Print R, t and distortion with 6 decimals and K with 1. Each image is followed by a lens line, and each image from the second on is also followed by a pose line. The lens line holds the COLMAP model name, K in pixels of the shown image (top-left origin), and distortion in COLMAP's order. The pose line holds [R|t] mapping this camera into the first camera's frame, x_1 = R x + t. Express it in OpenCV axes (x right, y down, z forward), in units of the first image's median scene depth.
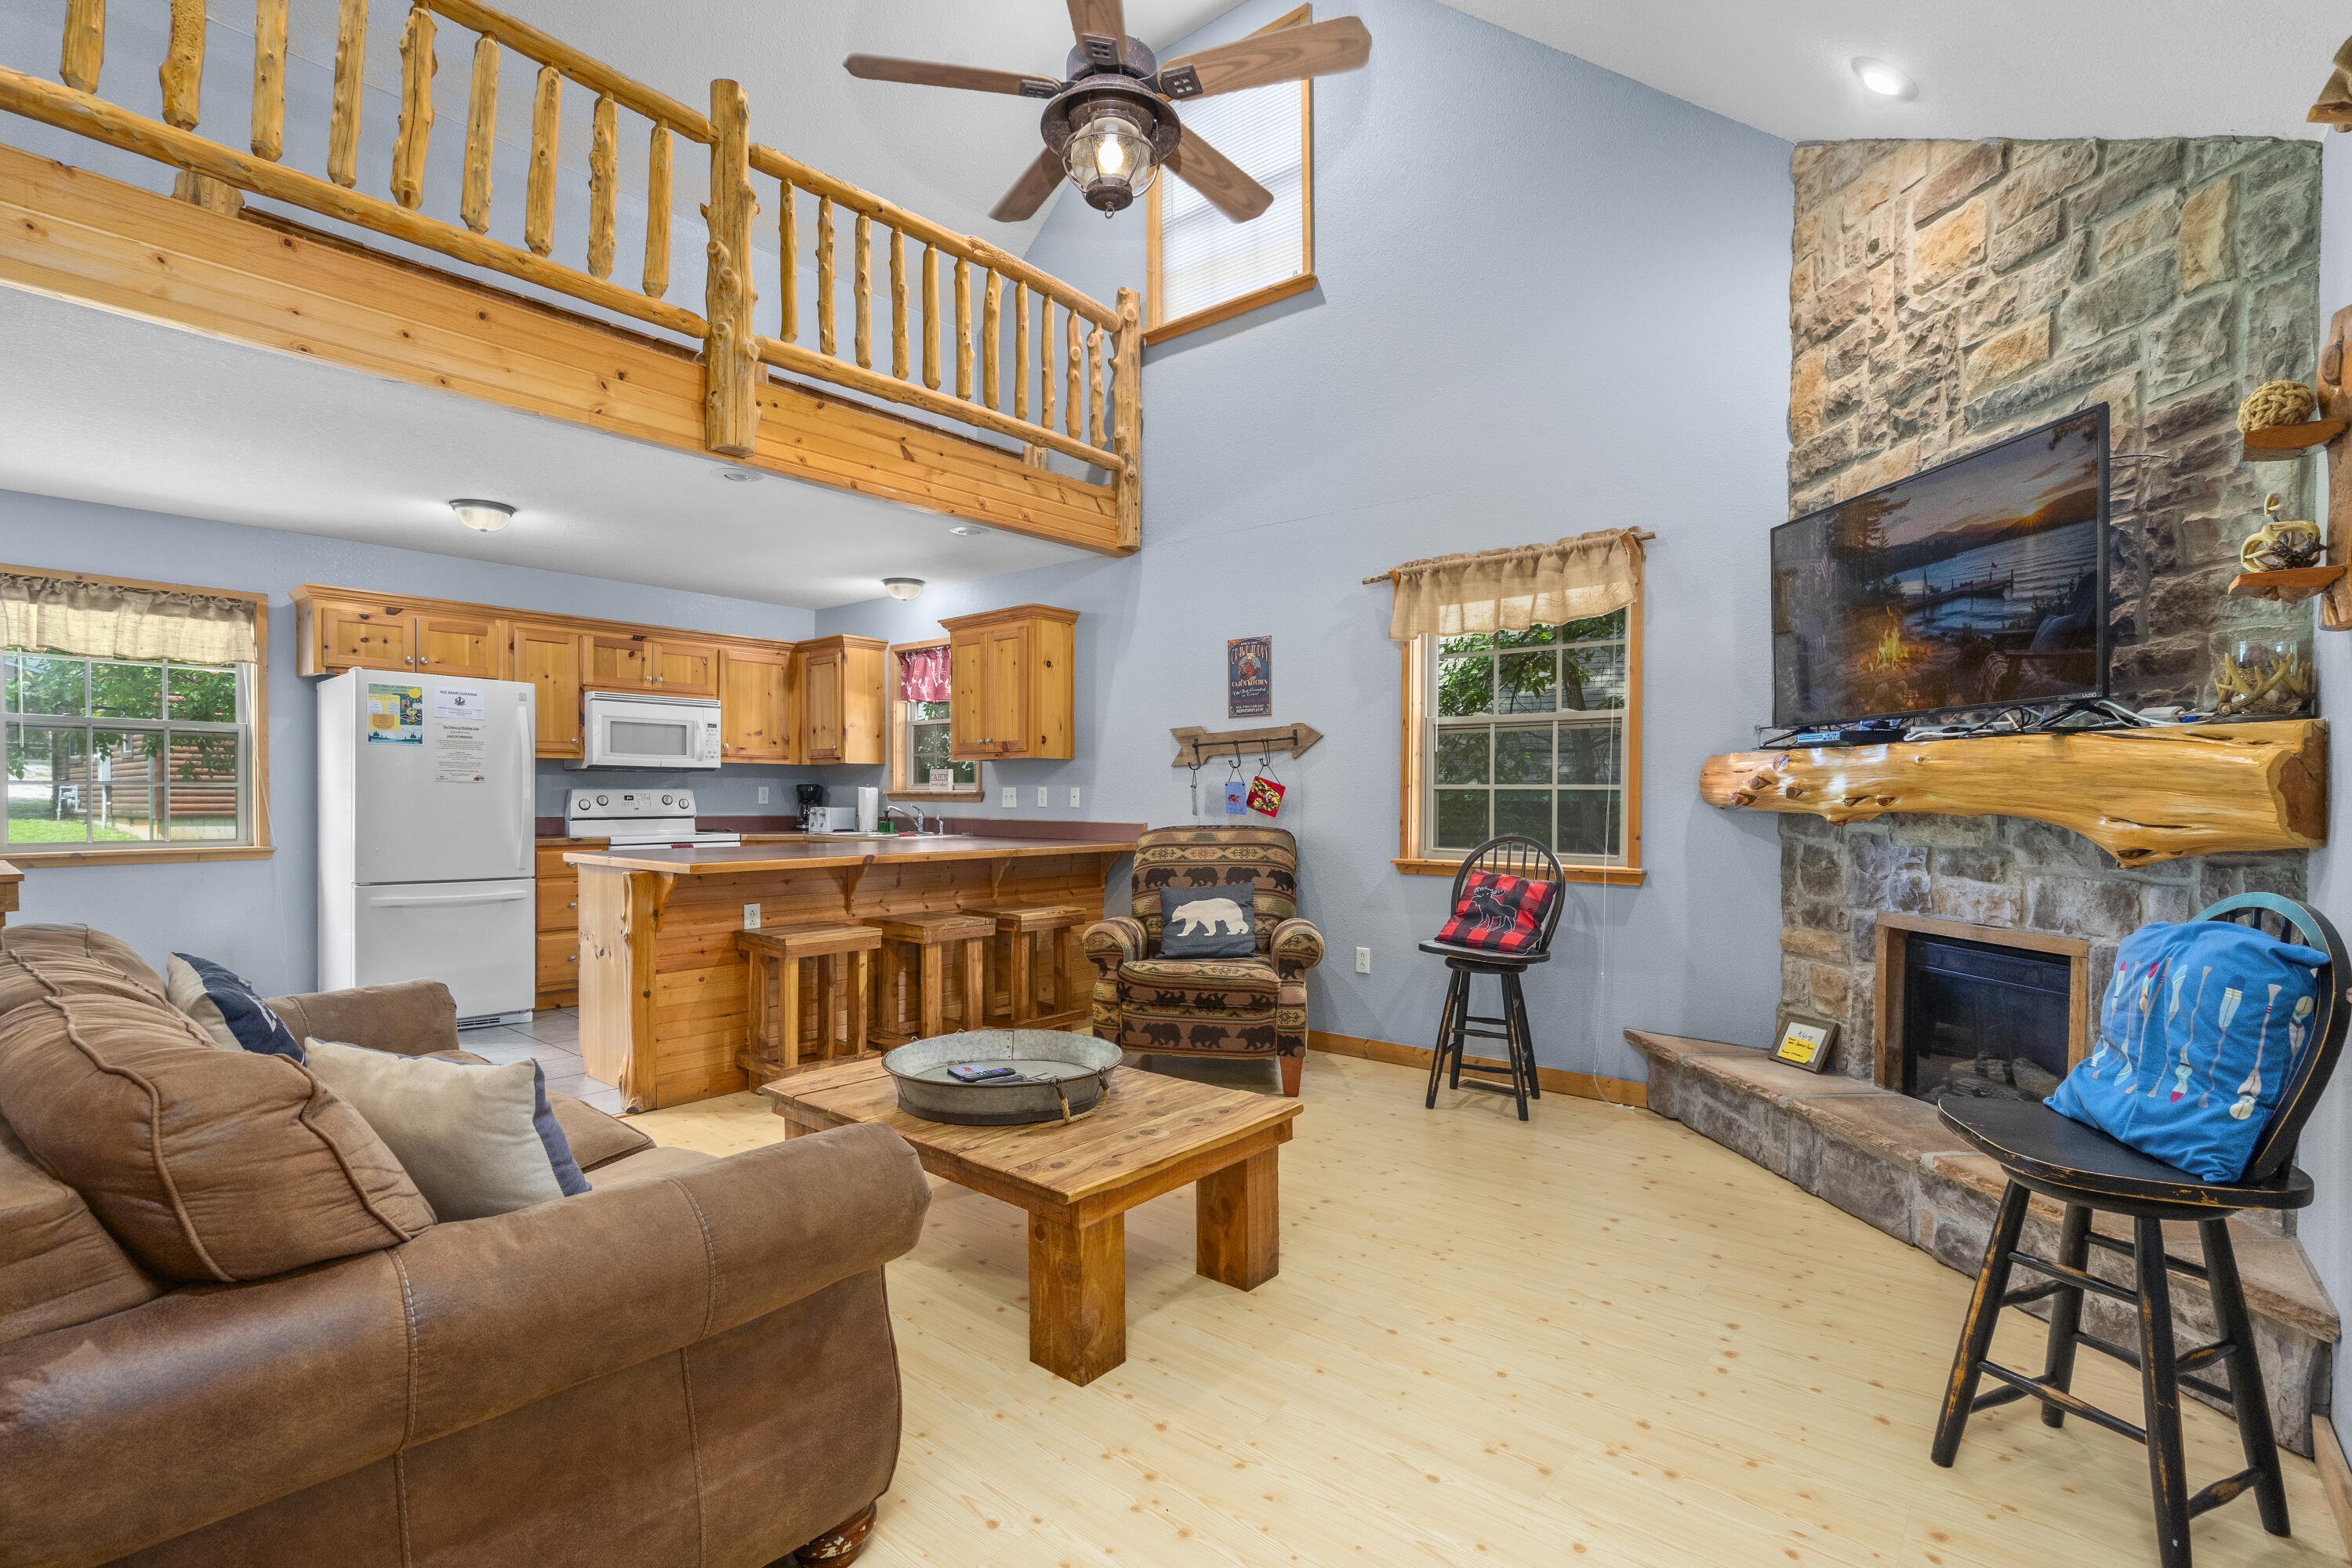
lens RADIAL K [[1076.4, 0, 1152.4], [0, 1076.4, 816.9], [0, 0, 1]] dist [-0.008748, 0.006572]
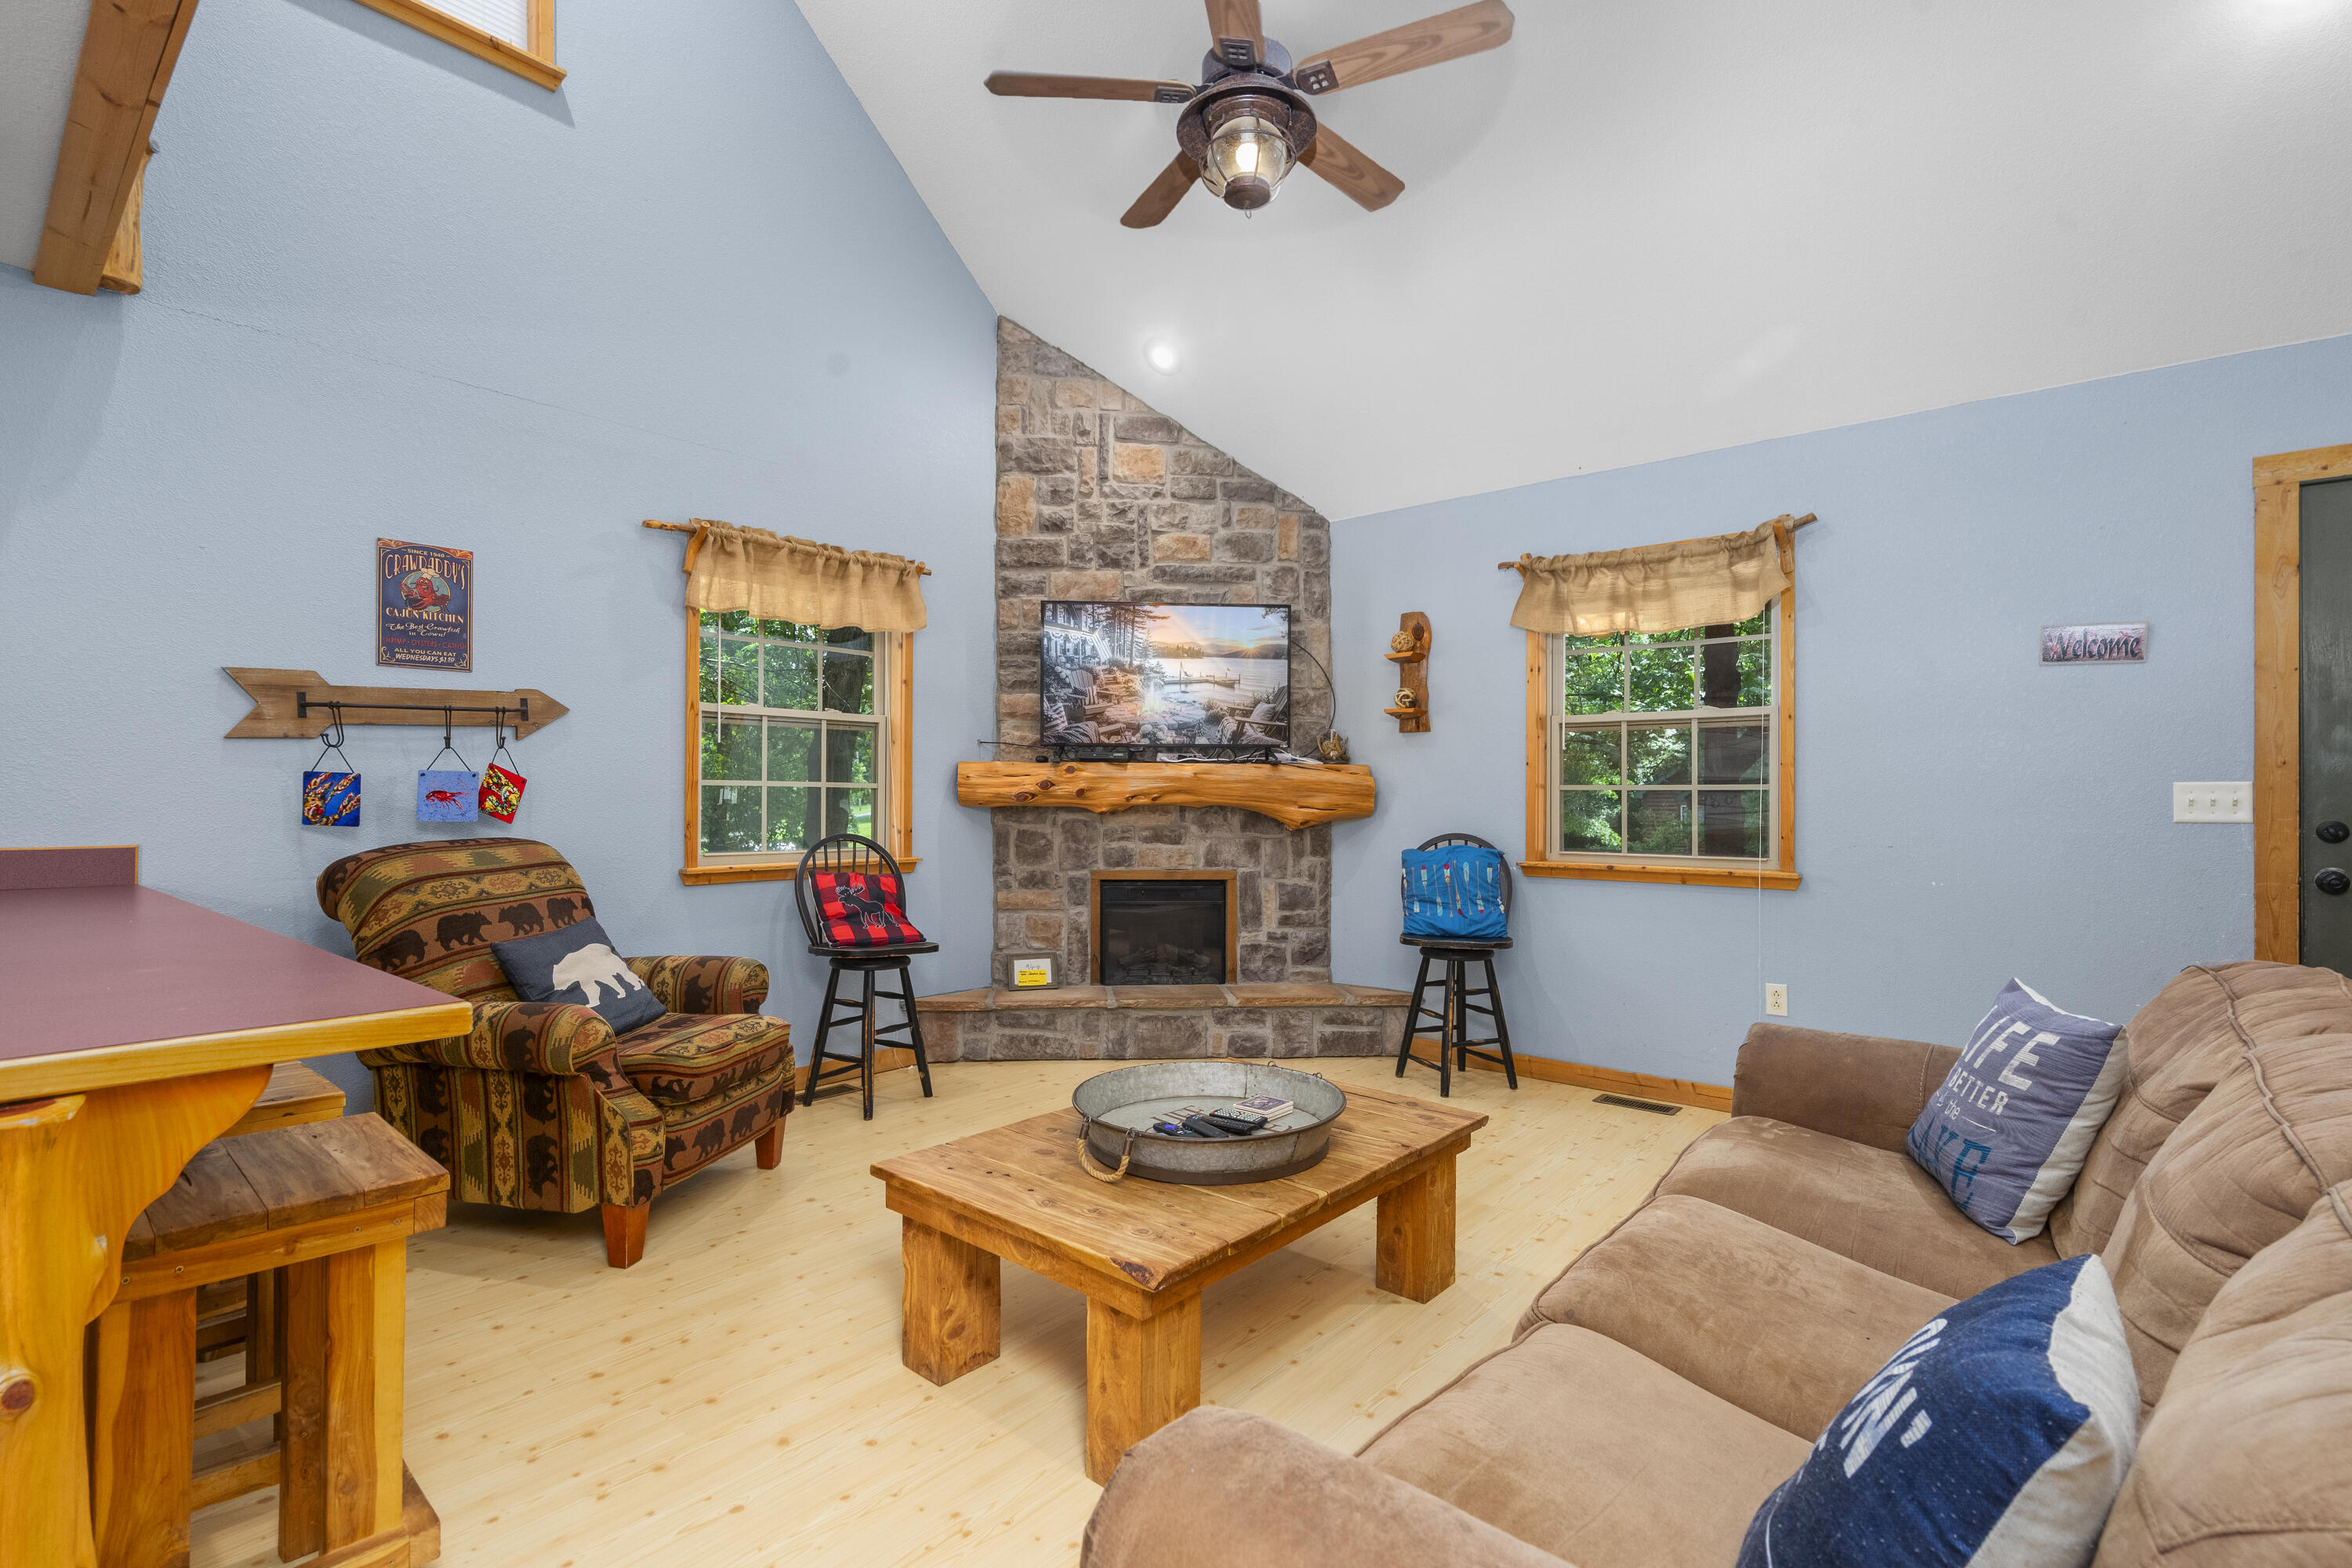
lens RADIAL K [[1076.4, 0, 1195.7], [0, 1076.4, 791.7], [0, 0, 1]] dist [-0.008748, 0.006572]
pose [[-0.000559, 0.000080, 1.000000, -0.695502], [0.014079, 0.999901, -0.000072, -0.017211], [-0.999901, 0.014079, -0.000561, 0.695949]]
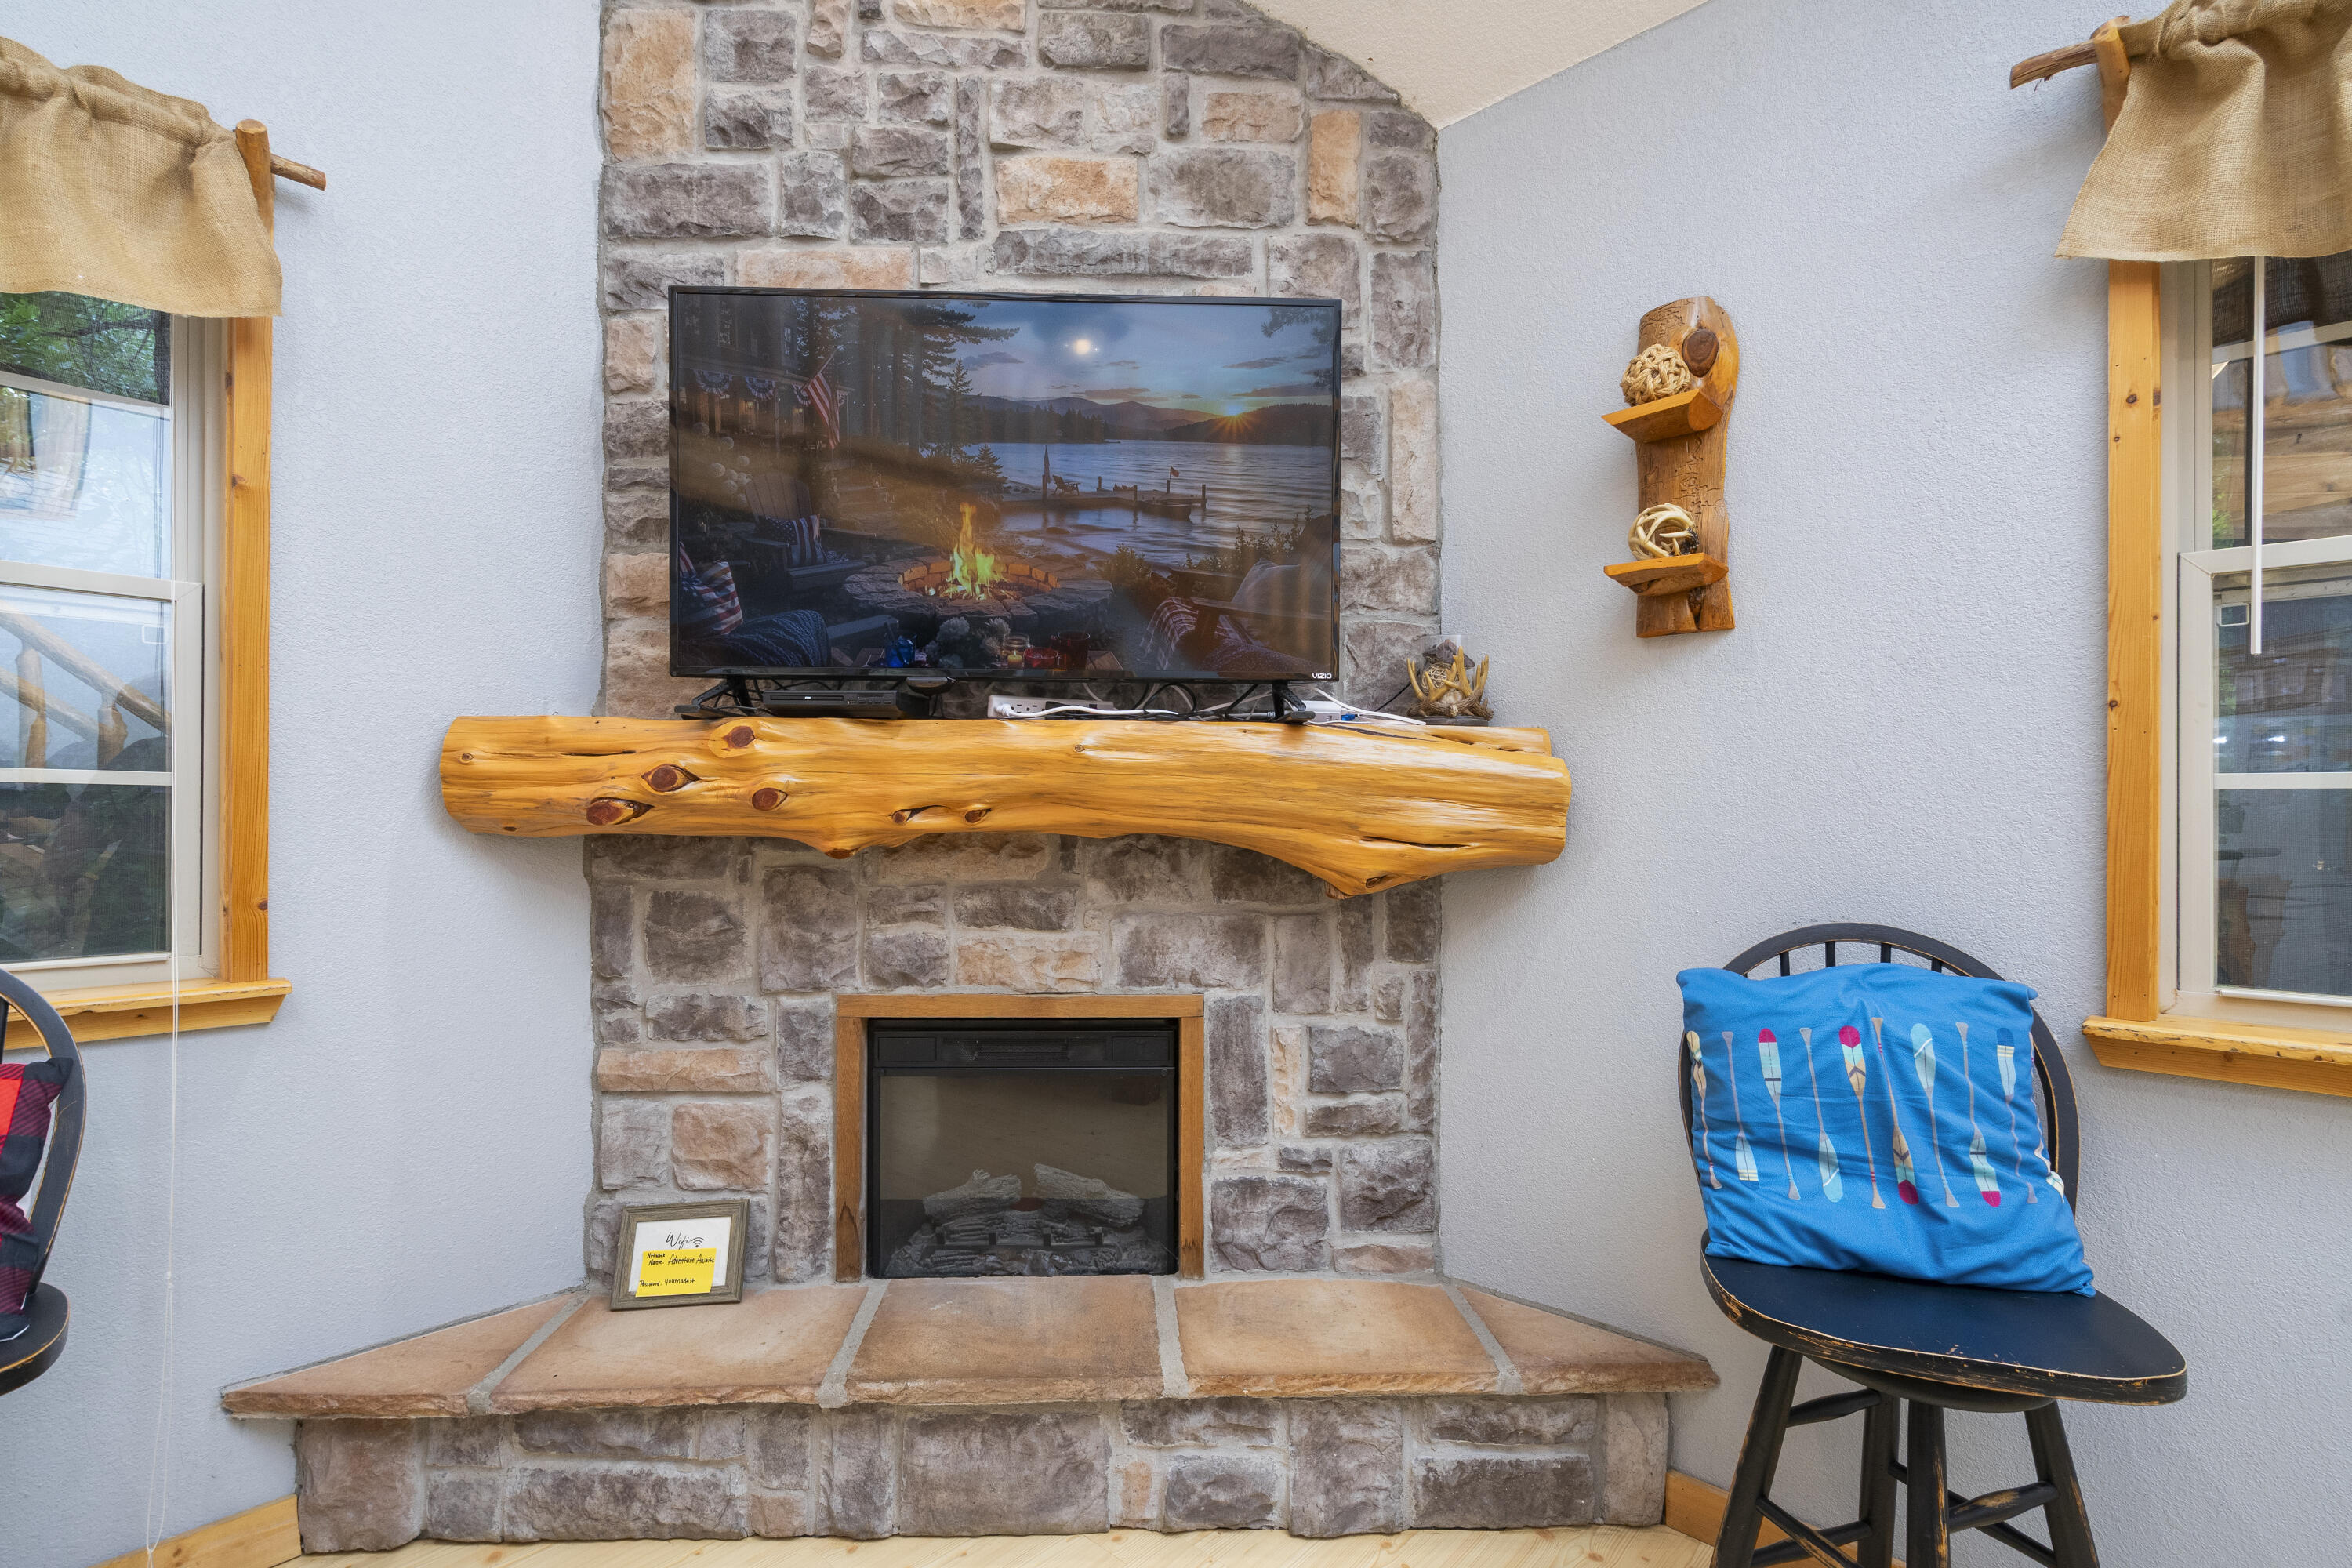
lens RADIAL K [[1076.4, 0, 1185.0], [0, 1076.4, 808.8], [0, 0, 1]] dist [-0.008748, 0.006572]
pose [[0.040420, -0.001897, 0.999181, 0.061811], [0.013202, 0.999912, 0.001364, -0.012532], [-0.999096, 0.013136, 0.040442, 0.635488]]
